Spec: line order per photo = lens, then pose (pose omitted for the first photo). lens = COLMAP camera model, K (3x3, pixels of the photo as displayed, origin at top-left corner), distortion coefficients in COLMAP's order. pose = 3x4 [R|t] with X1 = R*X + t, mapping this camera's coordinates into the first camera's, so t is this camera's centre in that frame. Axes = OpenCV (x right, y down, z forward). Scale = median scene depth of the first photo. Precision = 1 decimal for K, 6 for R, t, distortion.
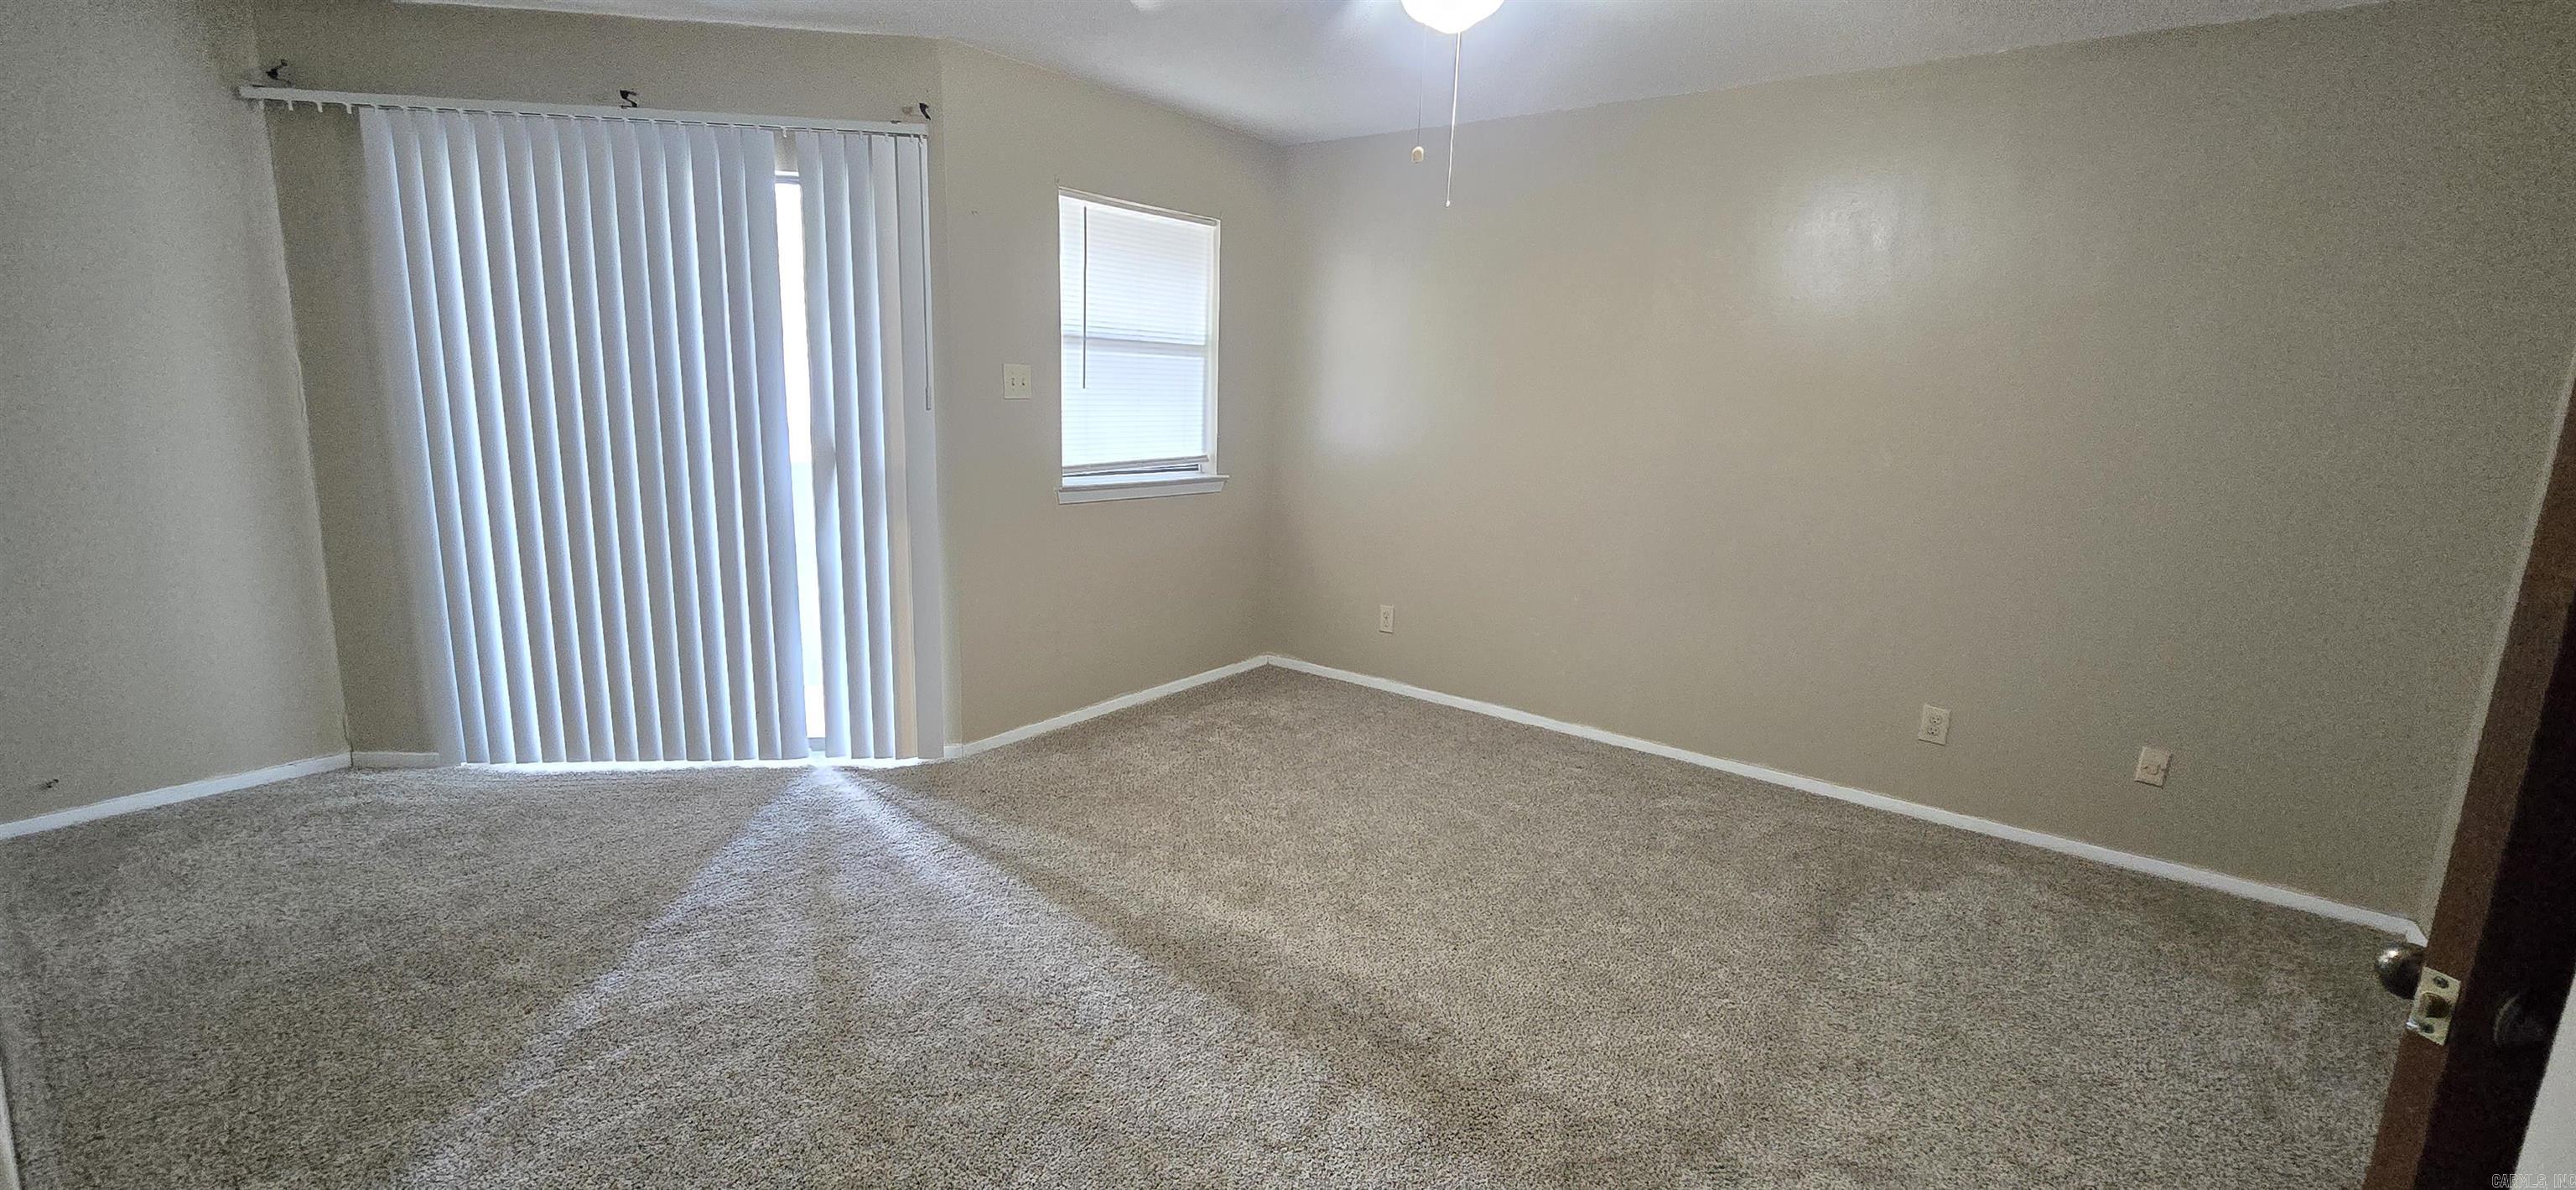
lens RADIAL K [[1044.1, 0, 1277.7], [0, 1044.1, 583.8], [0, 0, 1]] dist [-0.002319, -0.000008]
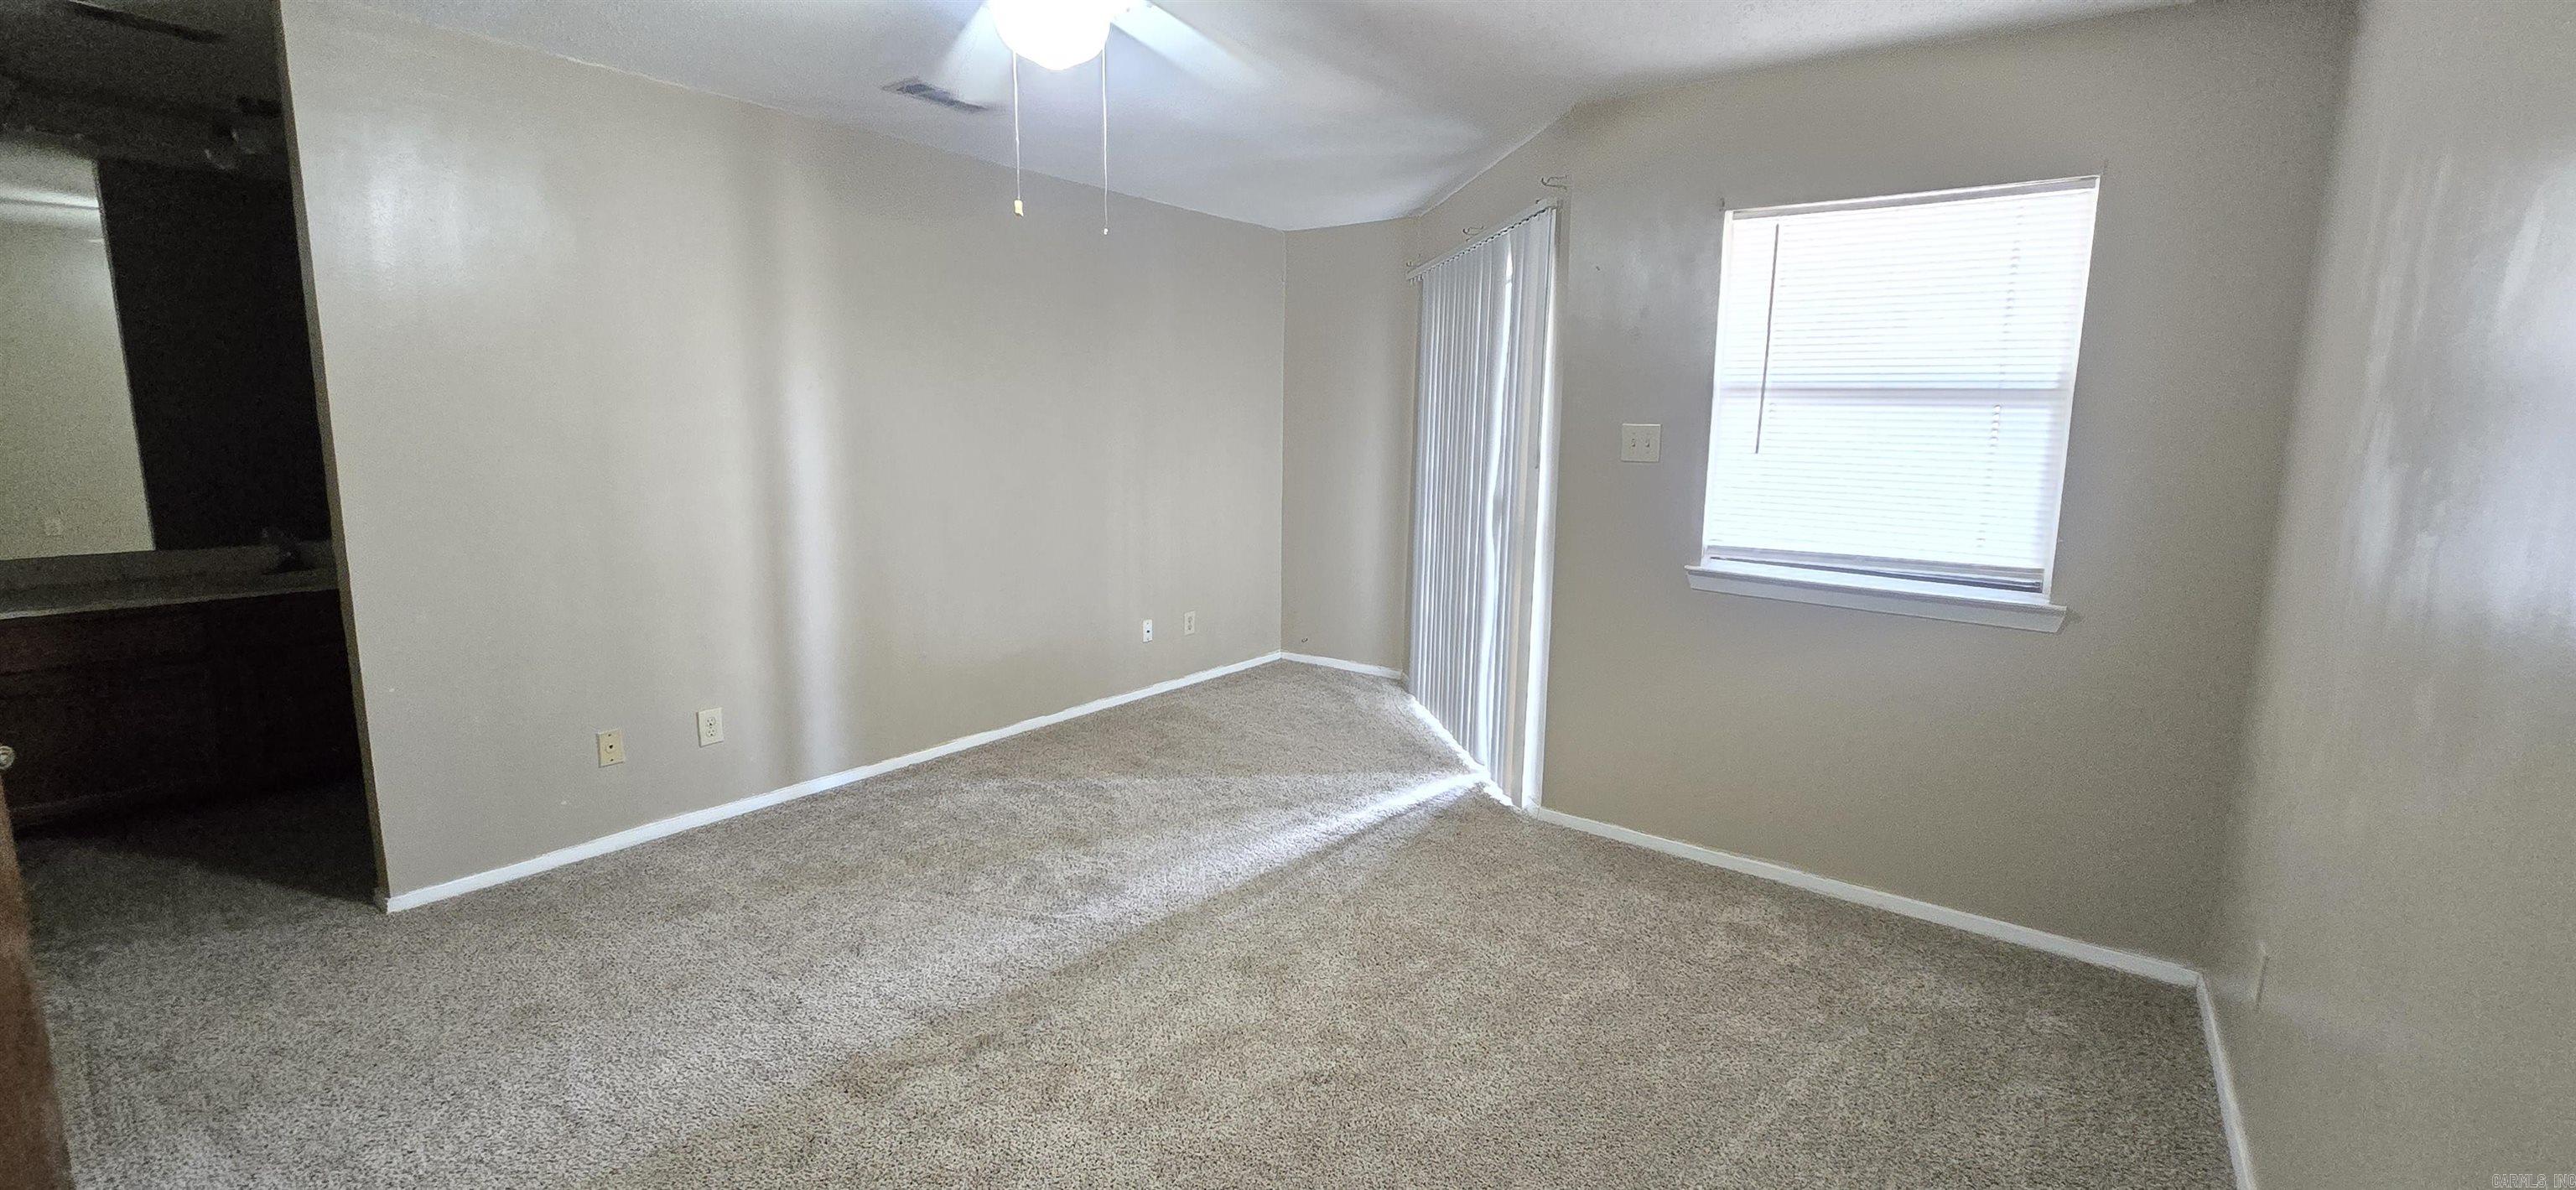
lens RADIAL K [[1049.6, 0, 1290.5], [0, 1049.6, 583.9], [0, 0, 1]] dist [0.000443, 0.000025]
pose [[0.019272, 0.127771, -0.991617, 0.648047], [-0.207948, 0.970624, 0.121024, -0.120941], [0.977950, 0.203872, 0.045275, 0.679866]]
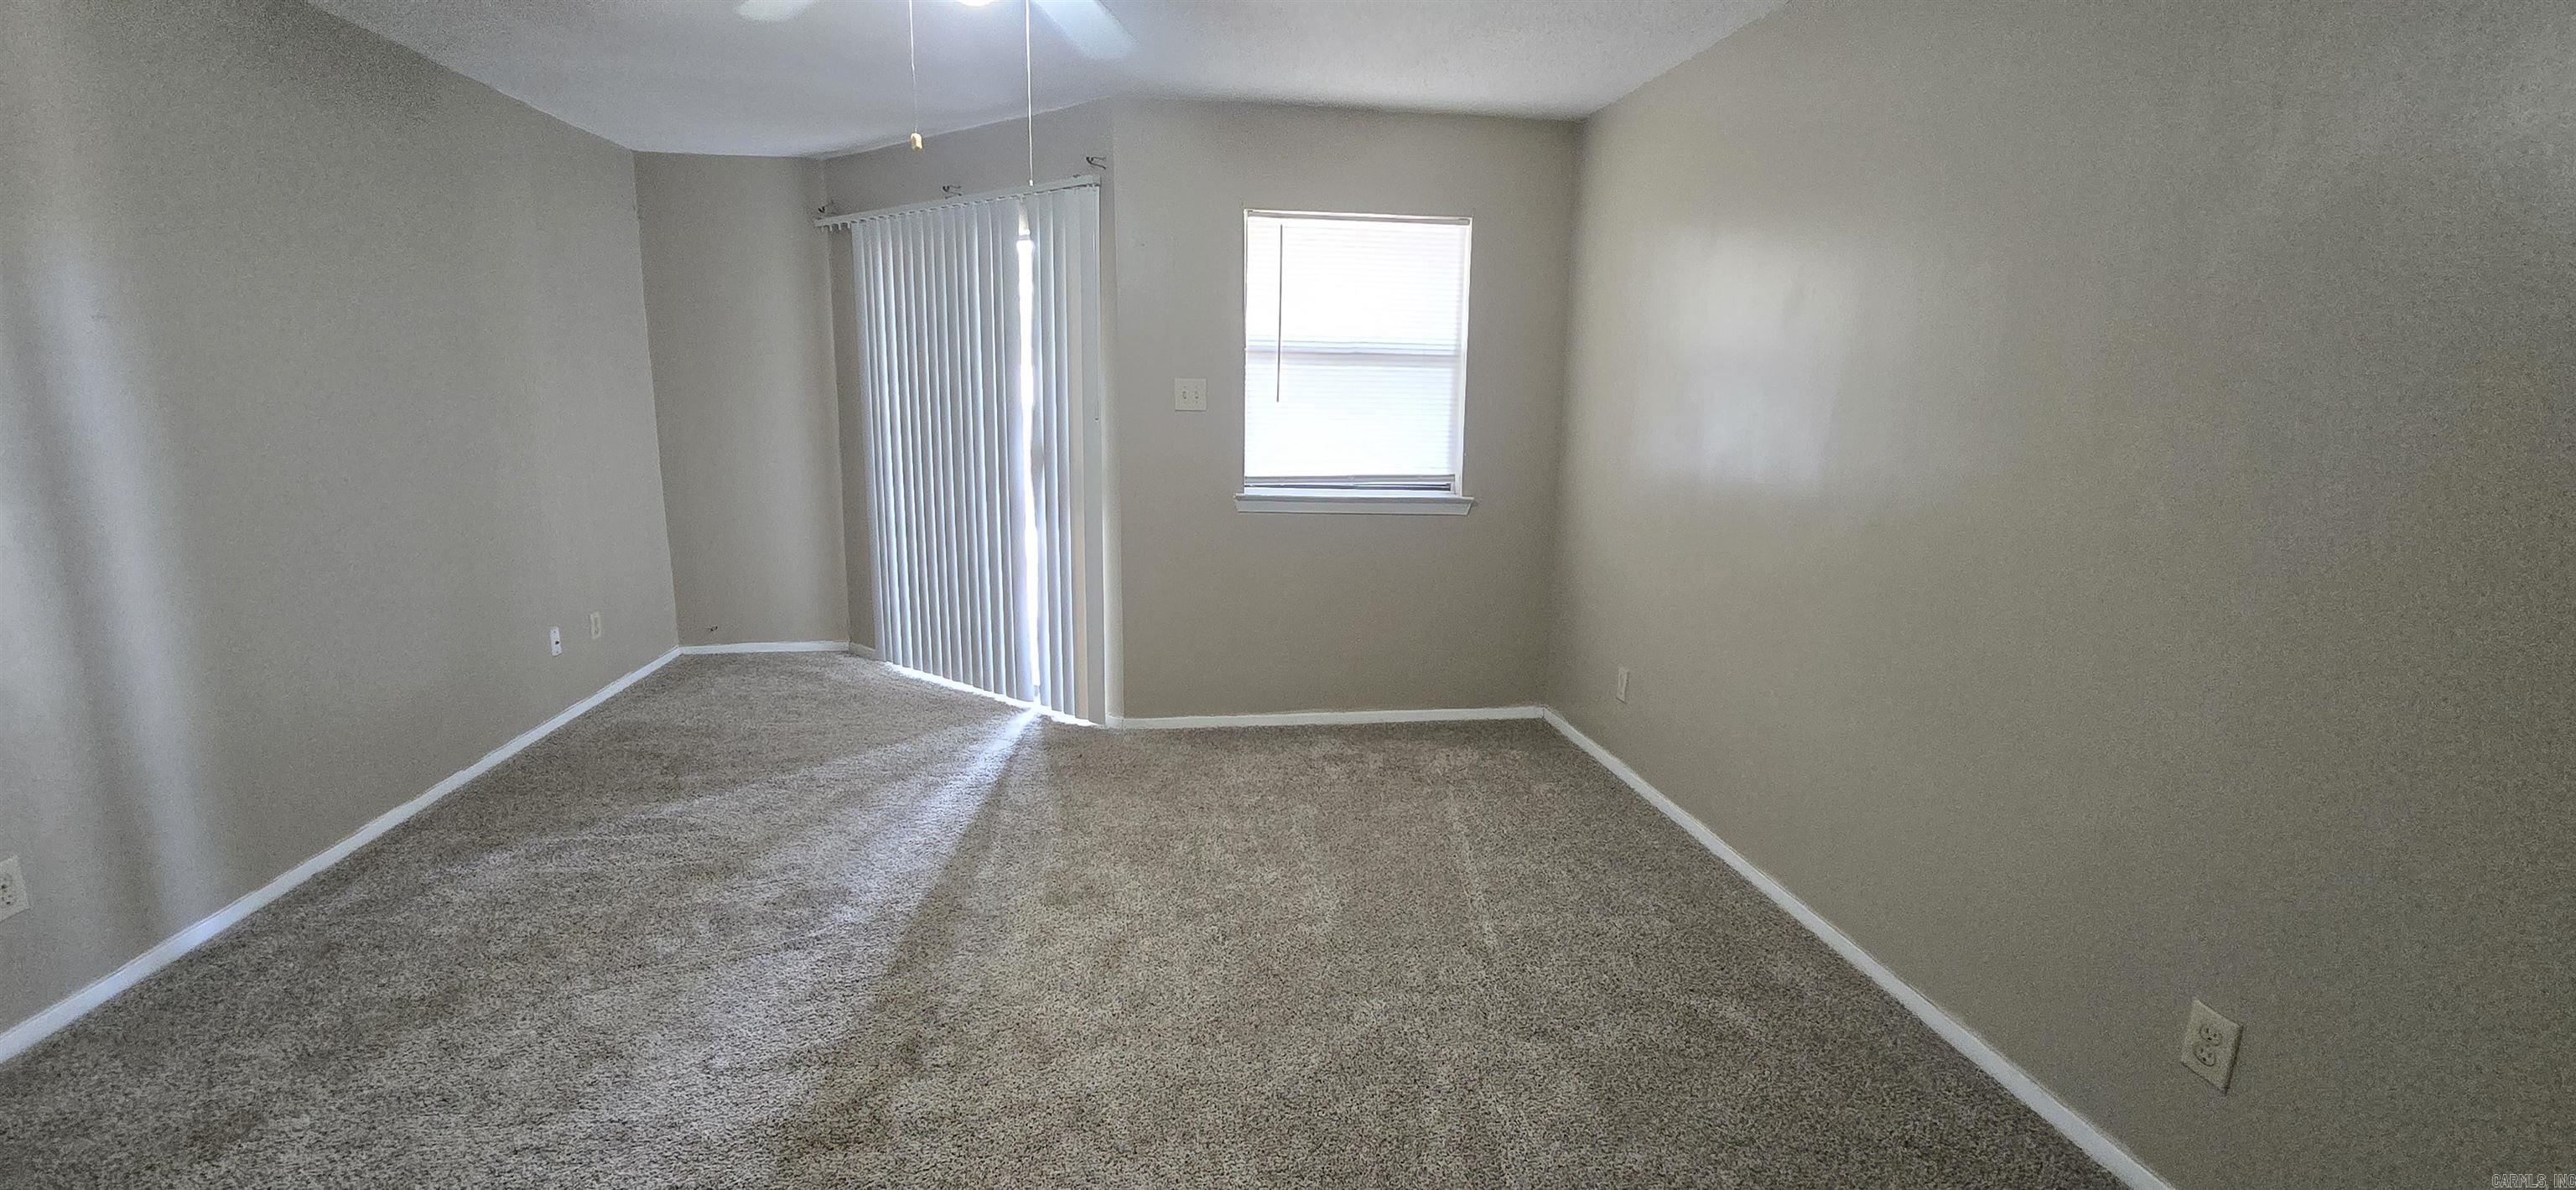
lens RADIAL K [[1044.1, 0, 1277.7], [0, 1044.1, 583.8], [0, 0, 1]] dist [-0.002319, -0.000008]
pose [[0.717657, 0.106940, -0.688136, 0.572341], [-0.127135, 0.991652, 0.021518, -0.034088], [0.684693, 0.072043, 0.725262, 0.289034]]
